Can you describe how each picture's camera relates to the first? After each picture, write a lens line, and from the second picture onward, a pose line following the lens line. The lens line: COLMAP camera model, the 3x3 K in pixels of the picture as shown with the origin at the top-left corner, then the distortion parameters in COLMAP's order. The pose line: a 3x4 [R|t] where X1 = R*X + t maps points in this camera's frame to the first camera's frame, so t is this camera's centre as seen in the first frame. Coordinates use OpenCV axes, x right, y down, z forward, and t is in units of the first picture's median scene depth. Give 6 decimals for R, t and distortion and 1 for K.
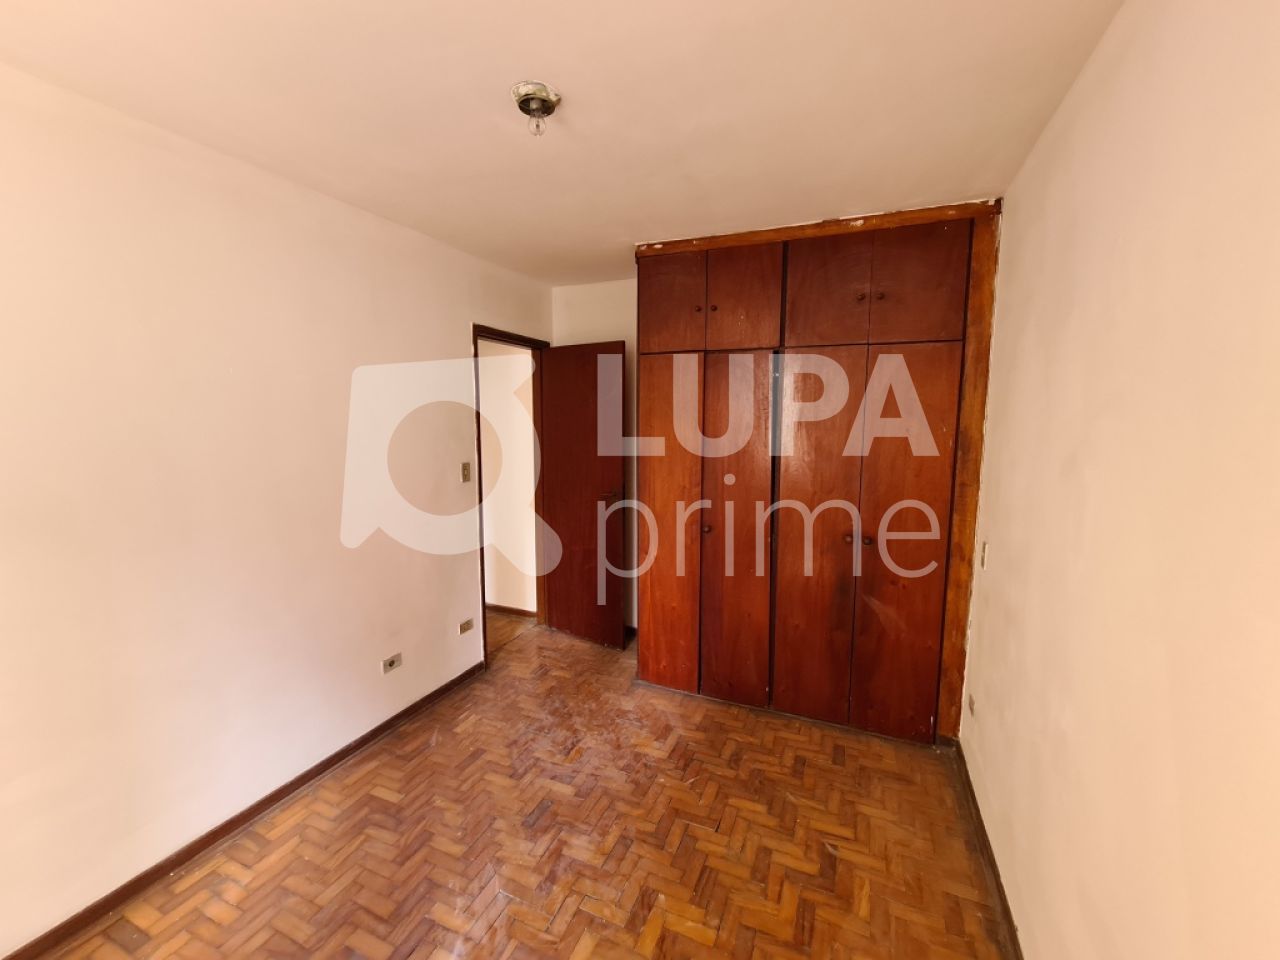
lens RADIAL K [[522.8, 0, 640.7], [0, 522.8, 475.7], [0, 0, 1]] dist [-0.003773, 0.000853]
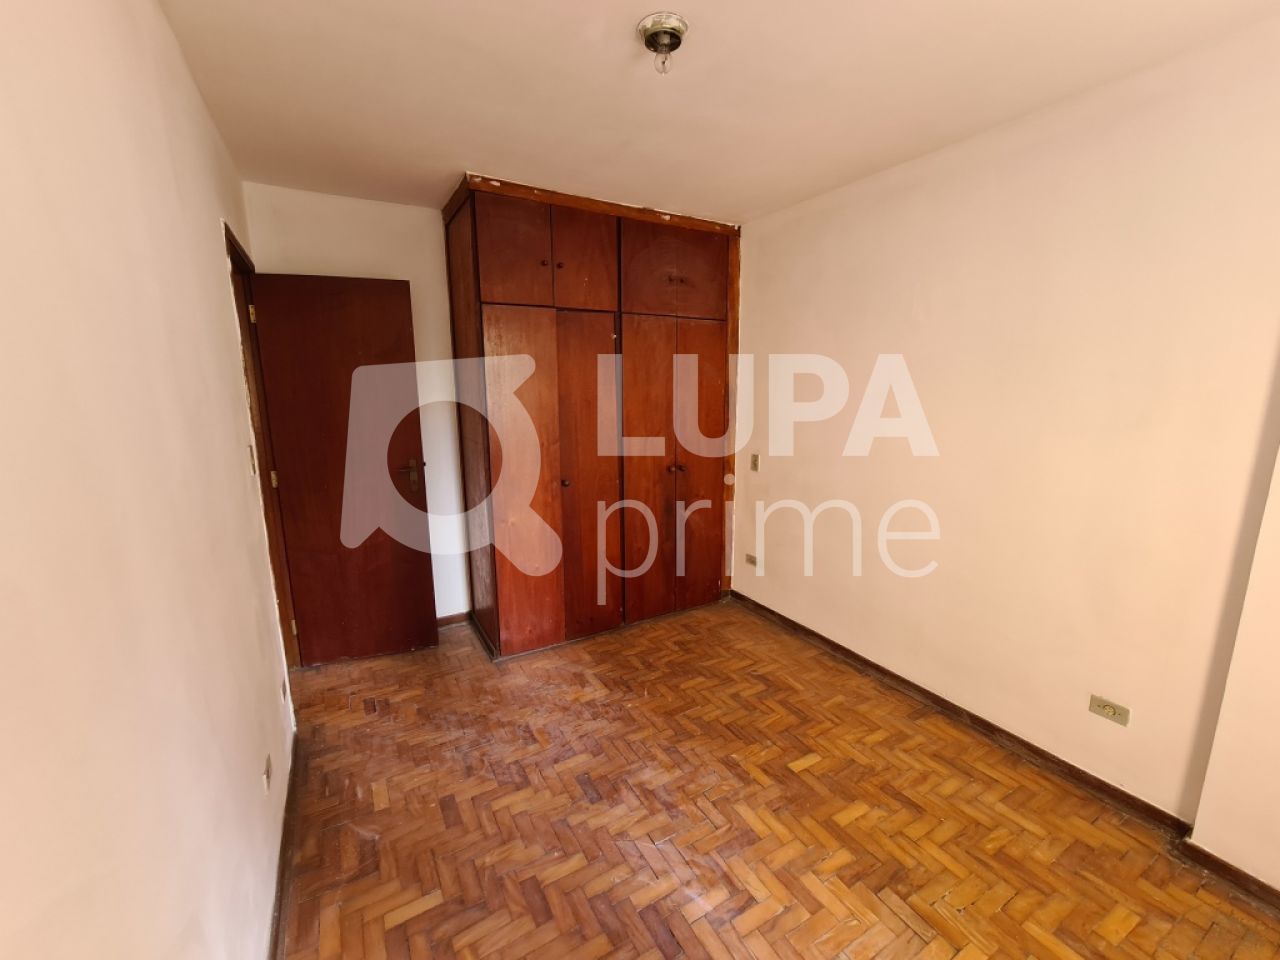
lens RADIAL K [[522.8, 0, 640.8], [0, 522.8, 477.4], [0, 0, 1]] dist [-0.003773, 0.000853]
pose [[0.594631, -0.150092, 0.789865, -0.800359], [0.098357, 0.988621, 0.113814, -0.016265], [-0.797960, 0.010011, 0.602628, 0.336170]]
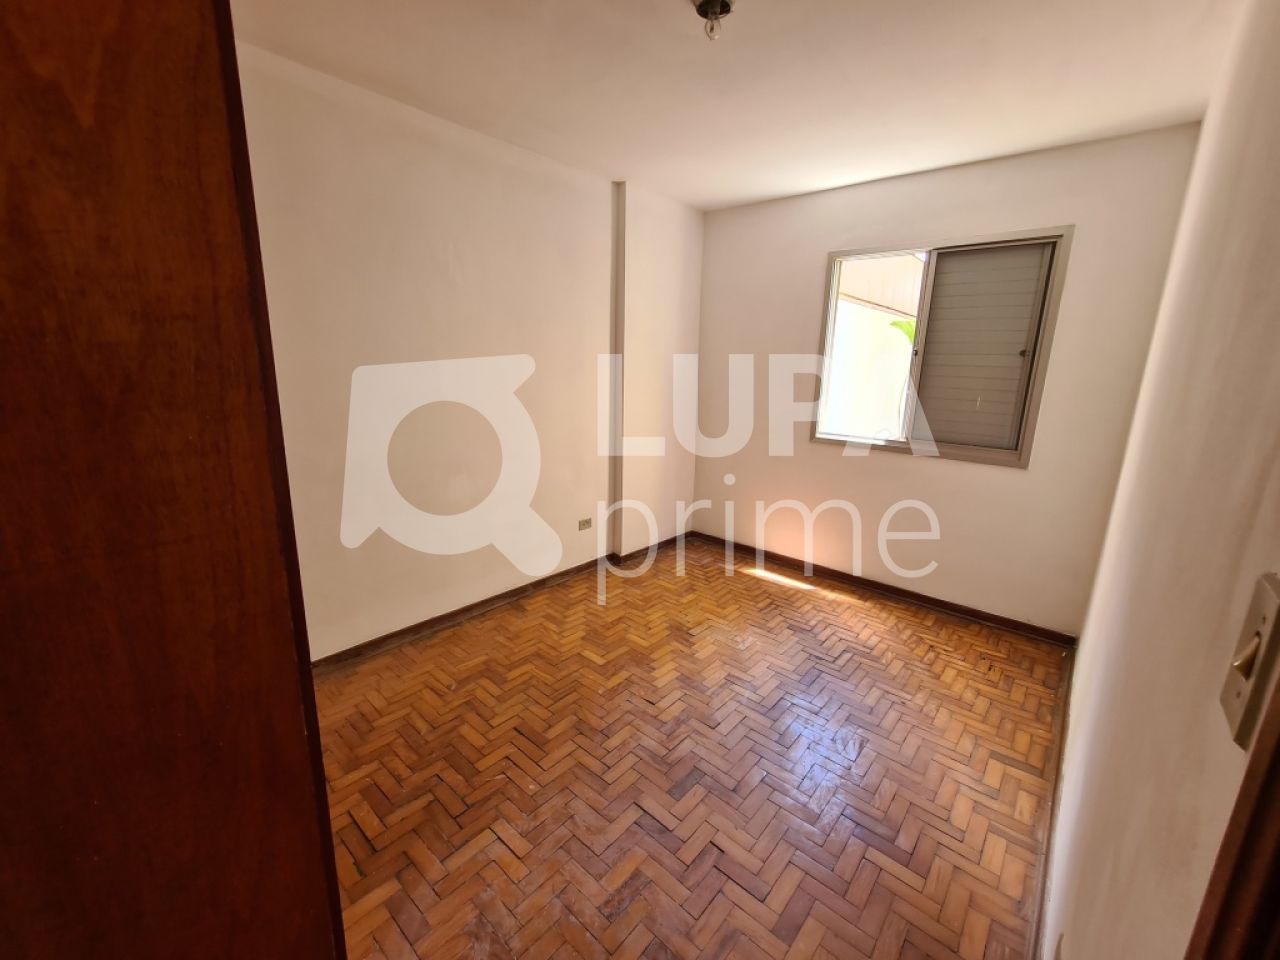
lens RADIAL K [[522.8, 0, 644.9], [0, 522.8, 478.4], [0, 0, 1]] dist [-0.003773, 0.000853]
pose [[-0.953157, -0.095725, 0.286929, -0.327864], [0.003735, 0.944805, 0.327611, -0.125663], [-0.302452, 0.313336, -0.900191, 1.628091]]
